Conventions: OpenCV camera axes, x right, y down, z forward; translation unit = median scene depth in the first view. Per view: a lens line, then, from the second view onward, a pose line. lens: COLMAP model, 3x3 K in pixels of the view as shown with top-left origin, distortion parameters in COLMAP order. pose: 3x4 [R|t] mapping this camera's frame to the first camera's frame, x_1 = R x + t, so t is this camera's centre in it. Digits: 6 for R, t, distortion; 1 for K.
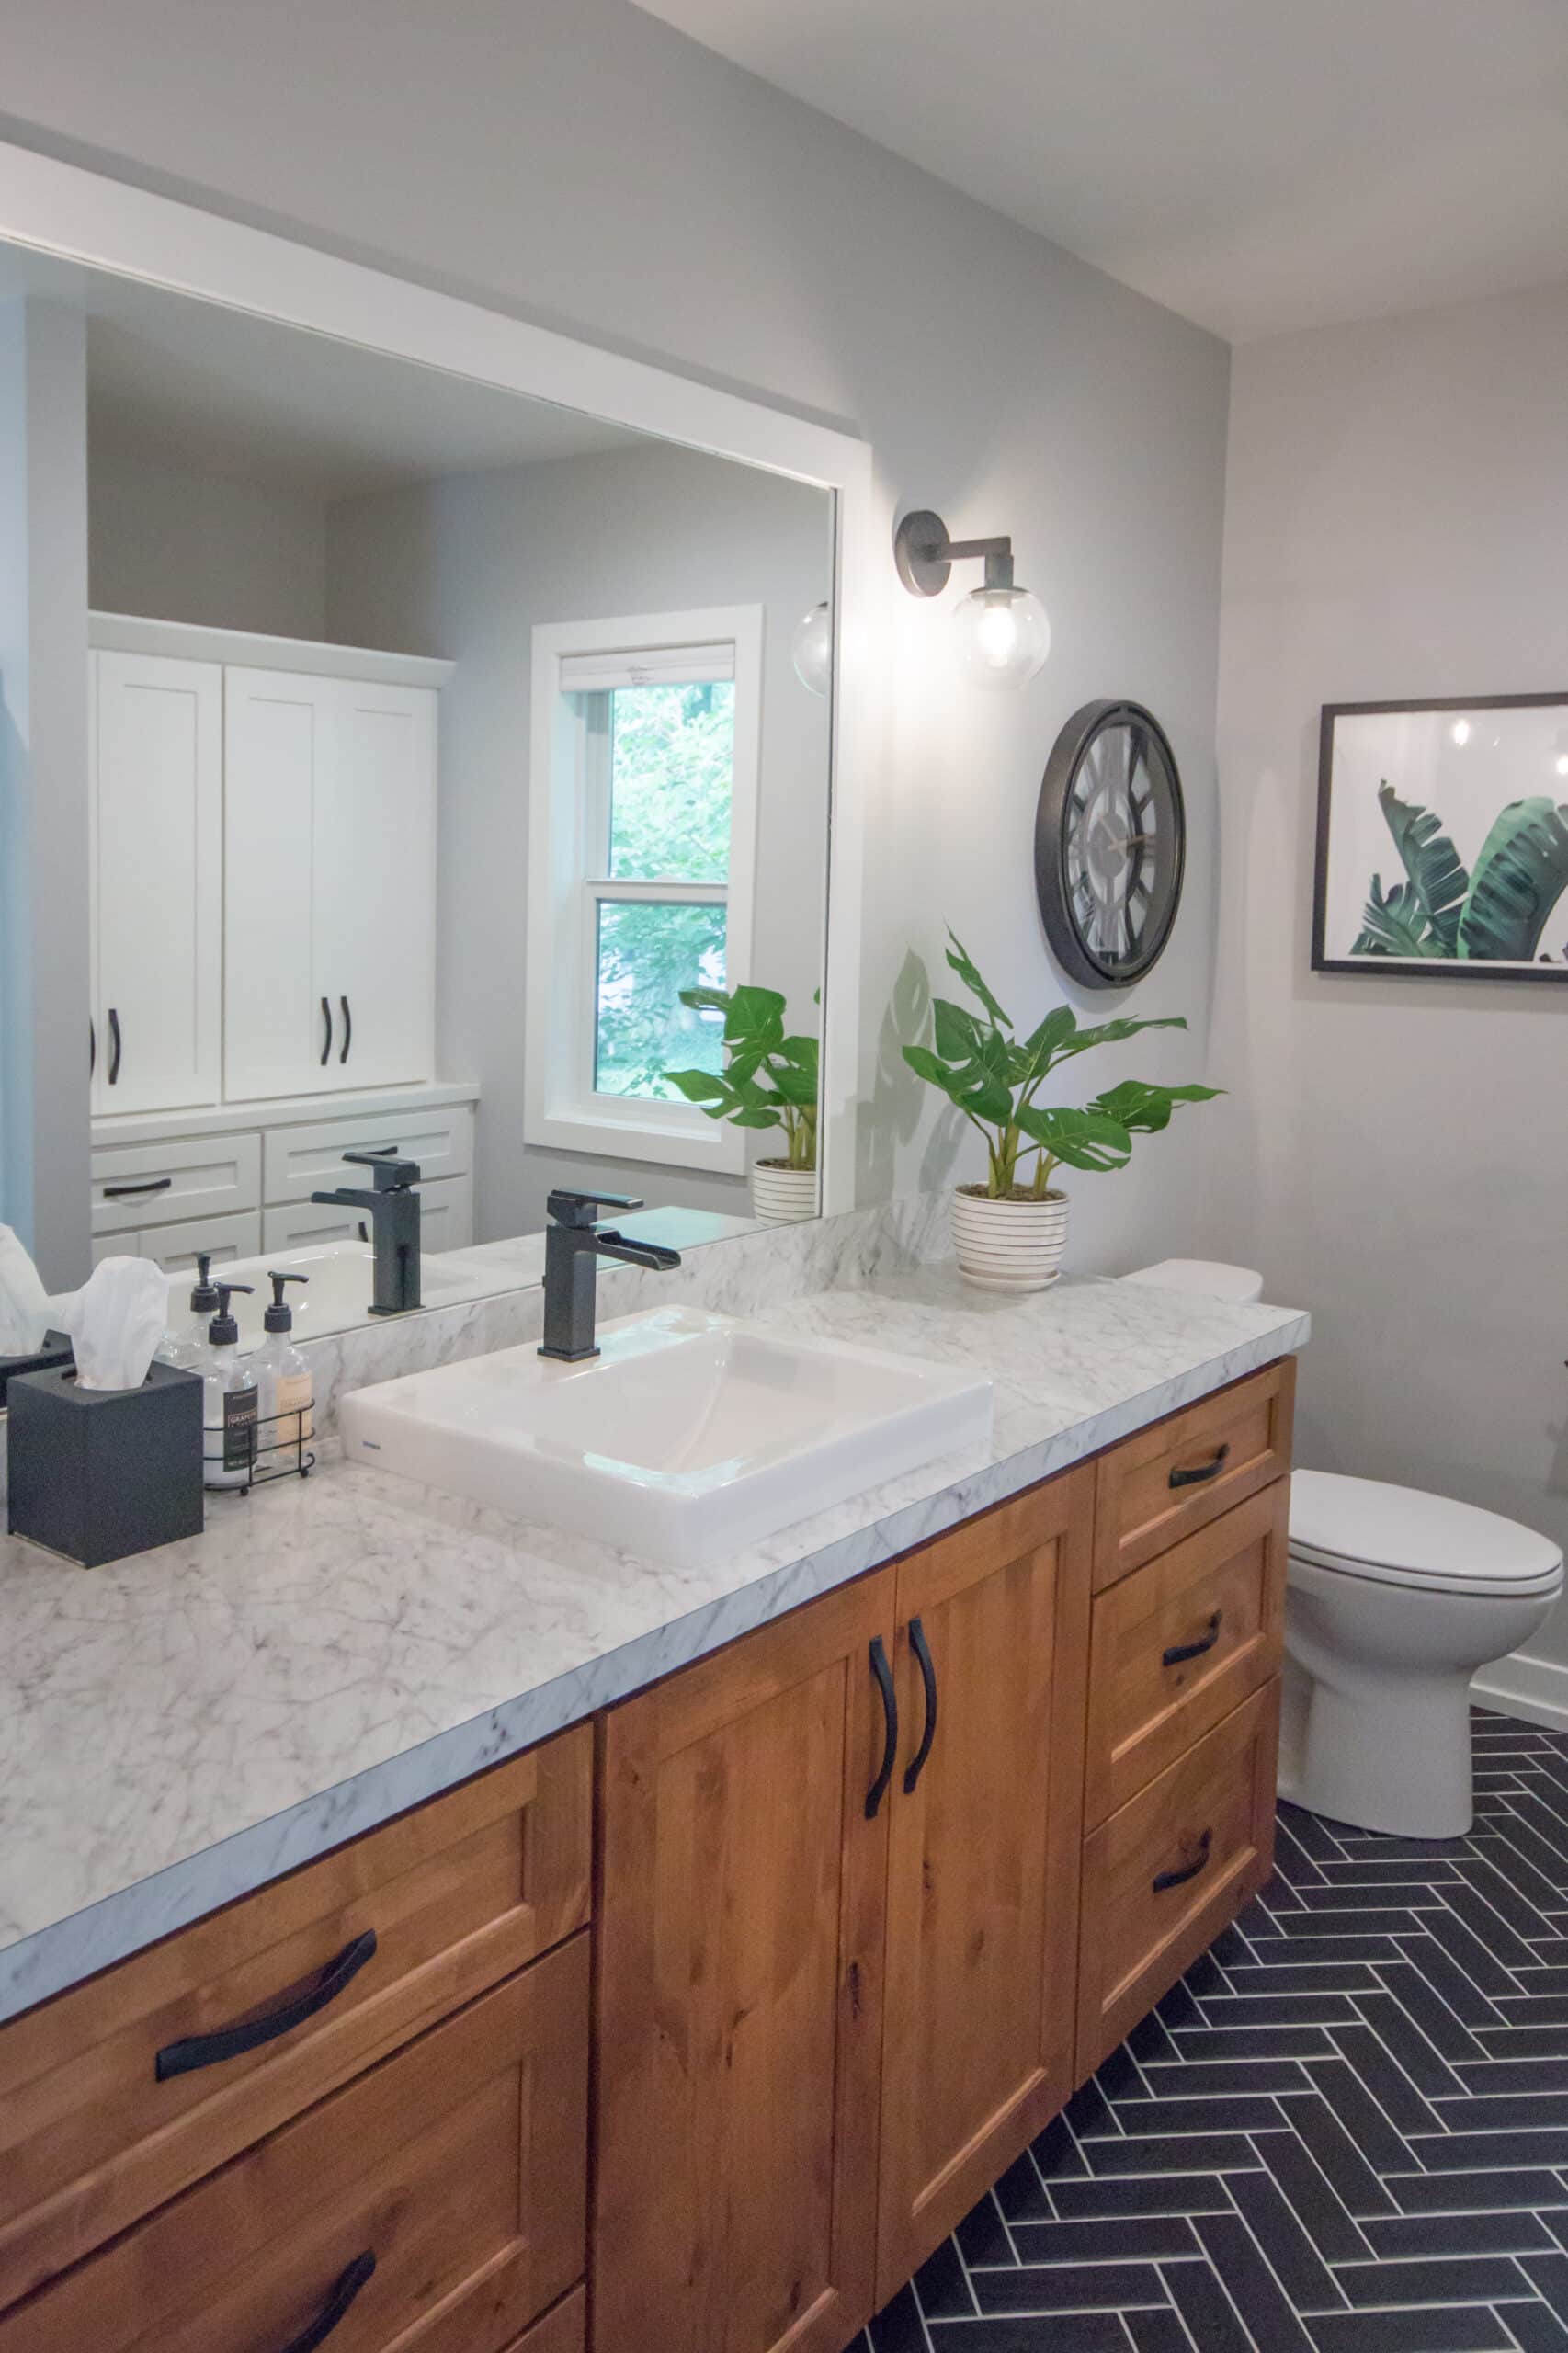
lens RADIAL K [[1866.0, 0, 670.0], [0, 1866.0, 991.9], [0, 0, 1]] dist [-0.003378, 0.052065]
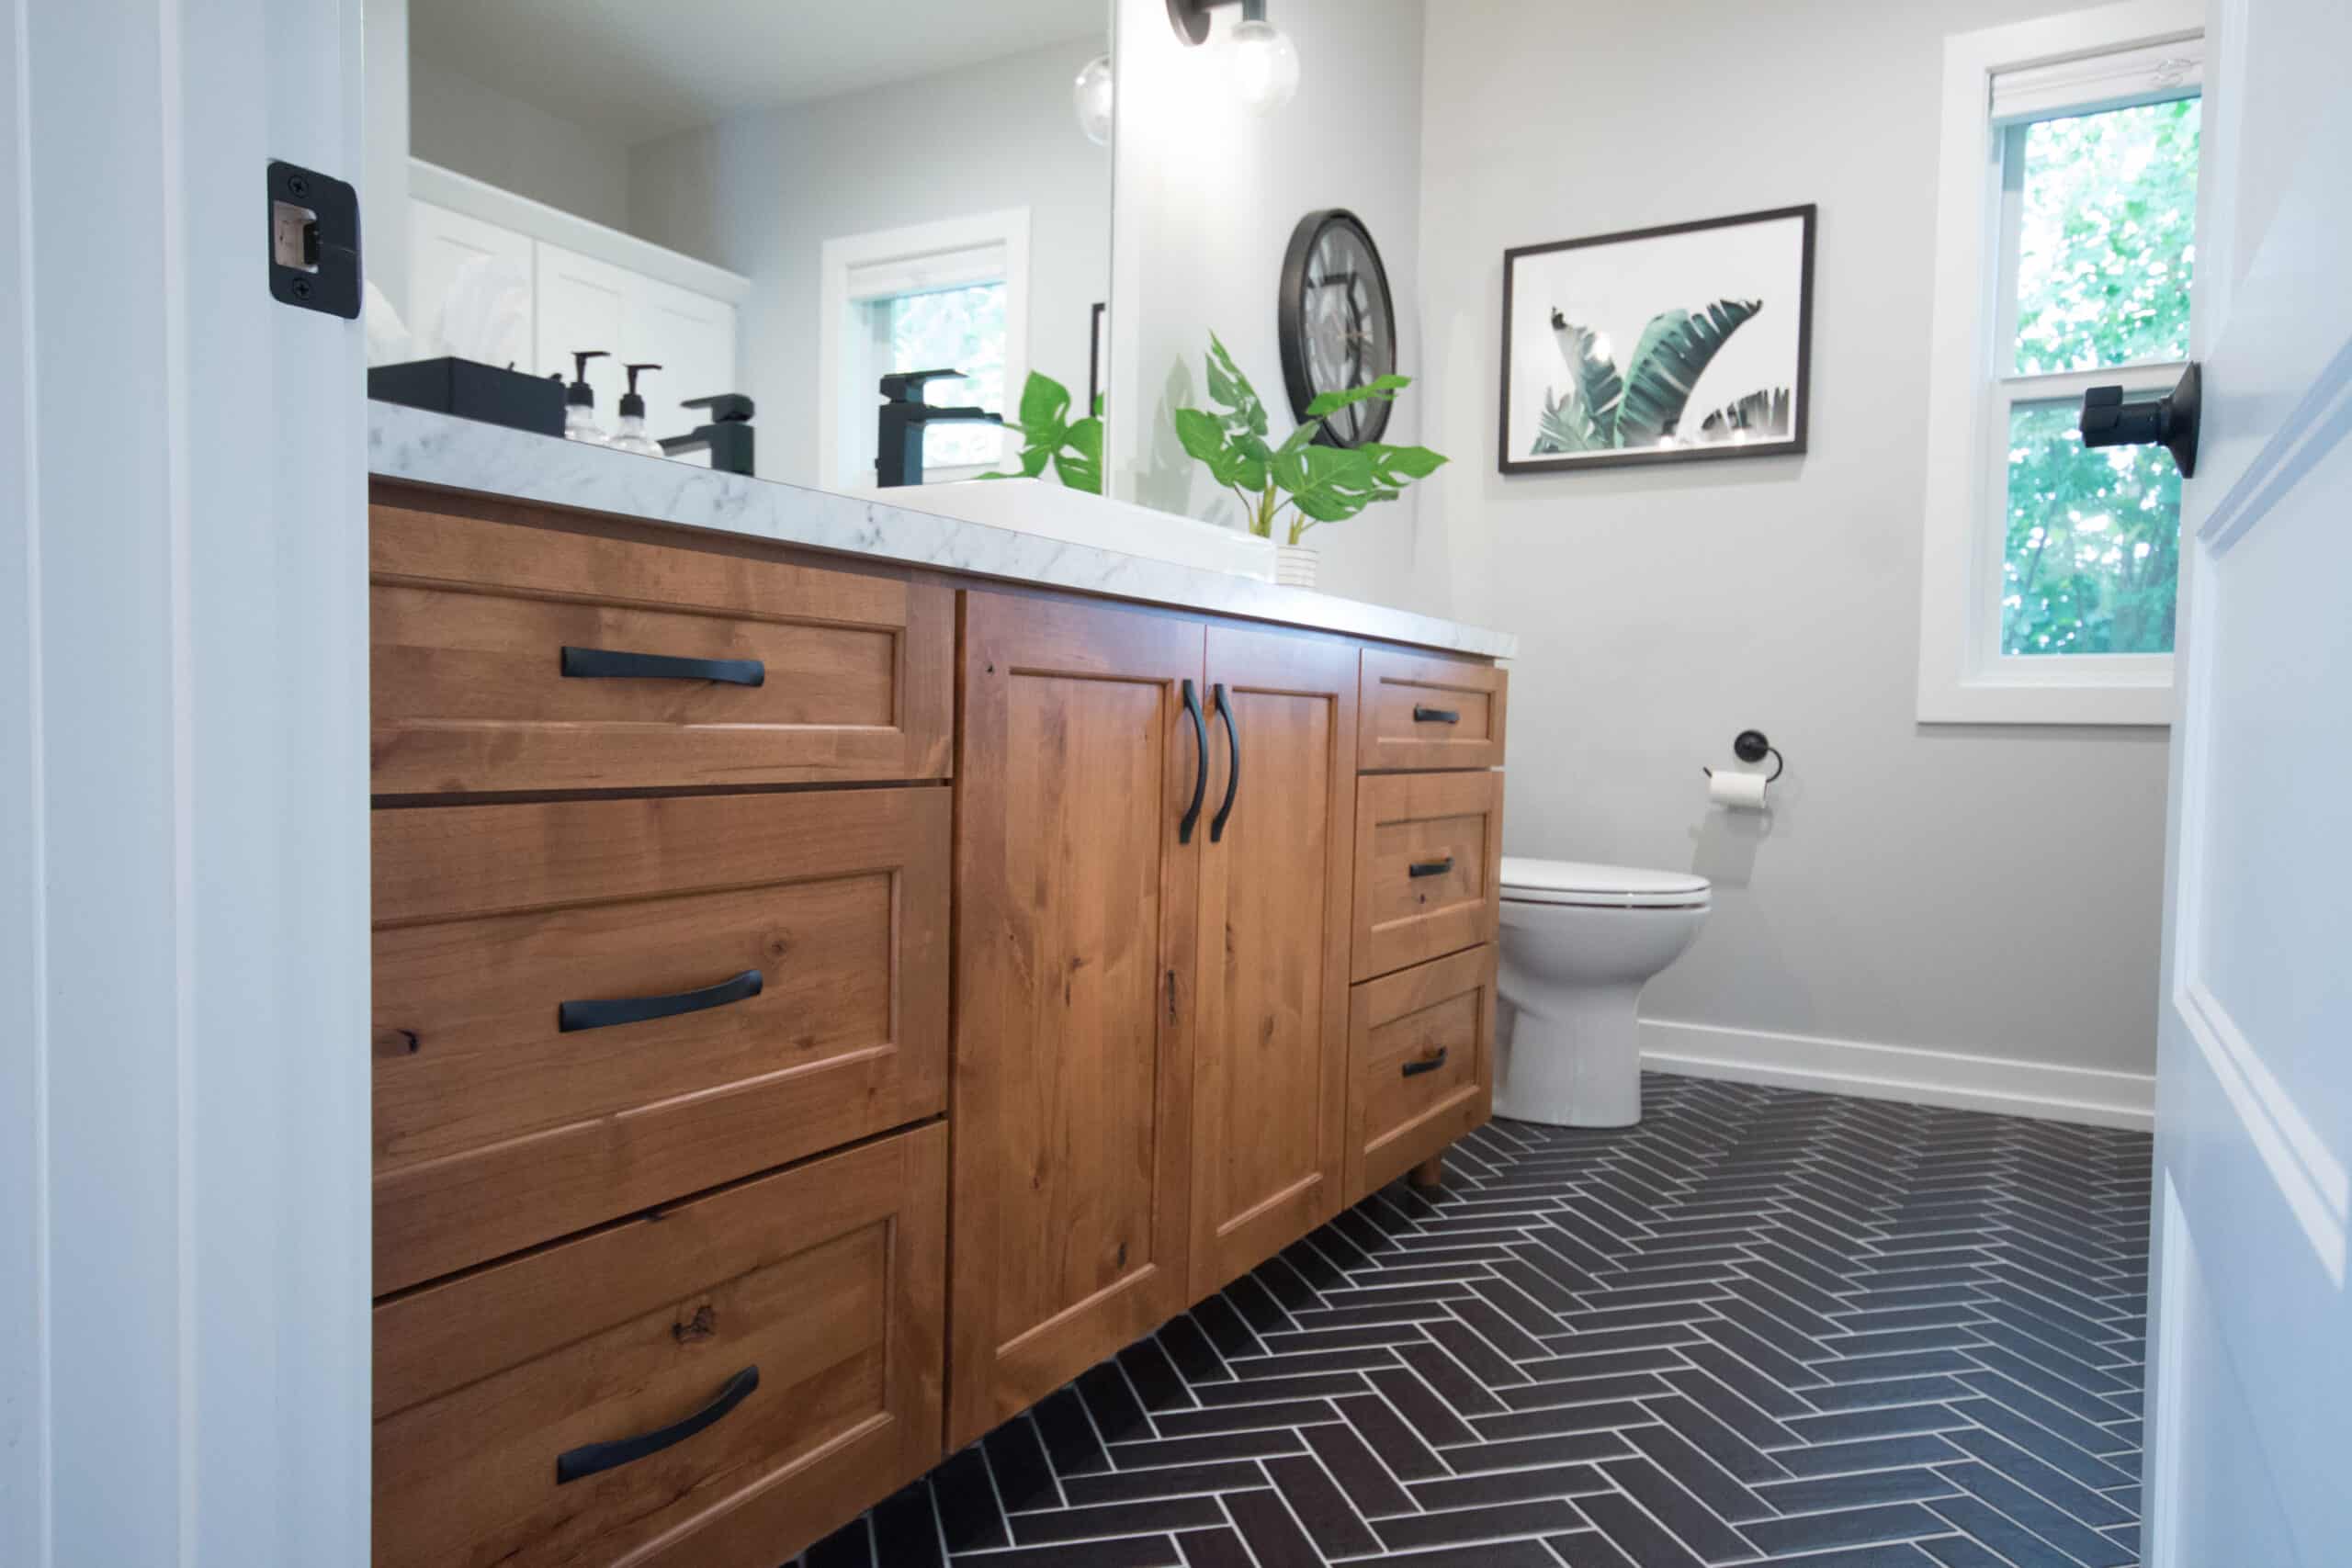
lens RADIAL K [[1601.0, 0, 1180.0], [0, 1601.0, 794.8], [0, 0, 1]] dist [-0.006349, 0.069679]
pose [[0.986758, -0.005645, 0.162099, -0.031628], [0.010201, 0.999576, -0.027287, 0.269471], [-0.161877, 0.028579, 0.986397, 0.029640]]
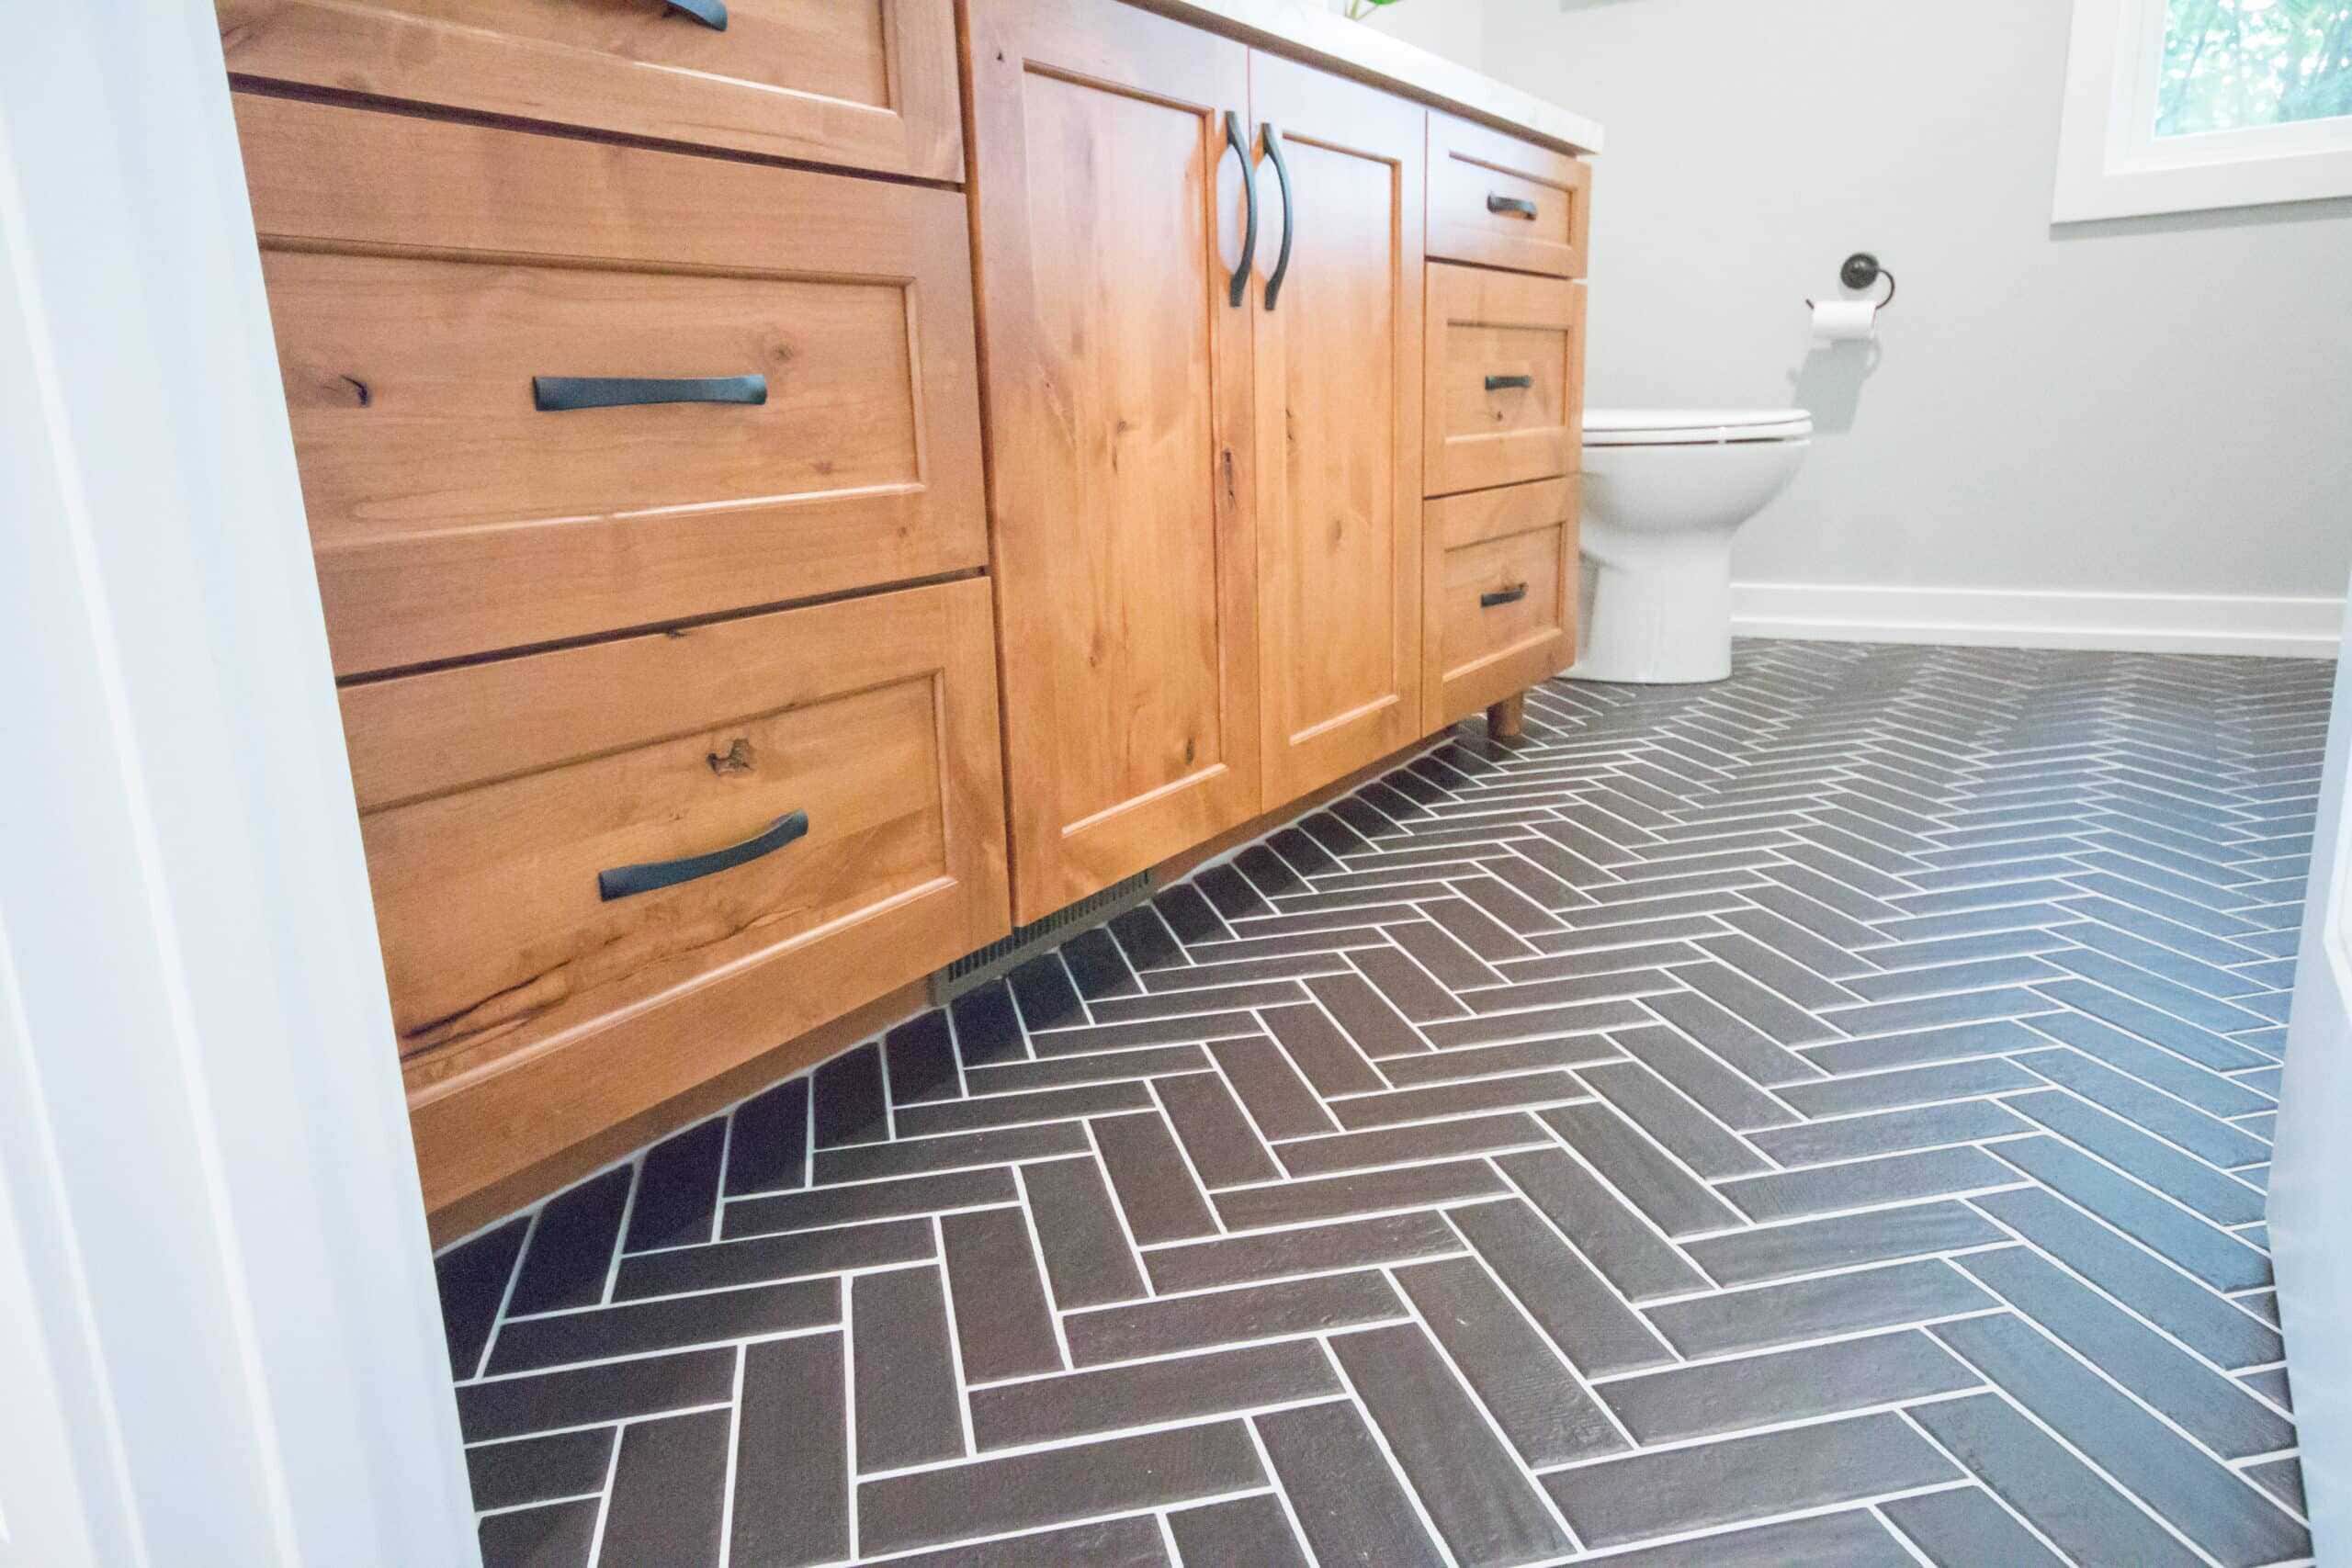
lens RADIAL K [[1601.0, 0, 1180.0], [0, 1601.0, 794.8], [0, 0, 1]] dist [-0.006349, 0.069679]
pose [[0.990625, -0.081495, 0.109643, -0.024629], [0.062405, 0.983899, 0.167478, 0.341464], [-0.121527, -0.159066, 0.979760, 0.064883]]
